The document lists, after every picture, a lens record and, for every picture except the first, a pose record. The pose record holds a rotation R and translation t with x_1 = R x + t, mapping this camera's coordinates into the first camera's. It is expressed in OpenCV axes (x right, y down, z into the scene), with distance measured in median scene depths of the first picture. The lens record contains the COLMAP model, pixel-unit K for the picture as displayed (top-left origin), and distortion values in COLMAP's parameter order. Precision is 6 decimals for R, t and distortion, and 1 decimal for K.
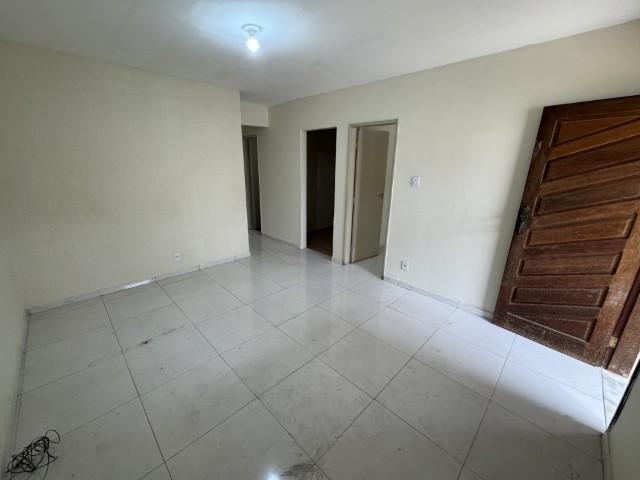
lens RADIAL K [[256.8, 0, 320.0], [0, 256.8, 240.0], [0, 0, 1]] dist [-0.001279, -0.000124]
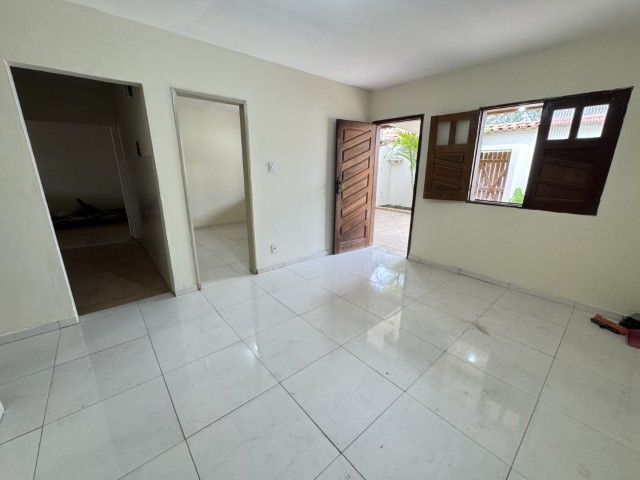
lens RADIAL K [[256.8, 0, 320.0], [0, 256.8, 240.0], [0, 0, 1]] dist [-0.001279, -0.000124]
pose [[0.086053, -0.291633, 0.952652, -0.711578], [0.278960, 0.925004, 0.257971, -0.166205], [-0.956439, 0.243552, 0.160953, 0.710529]]
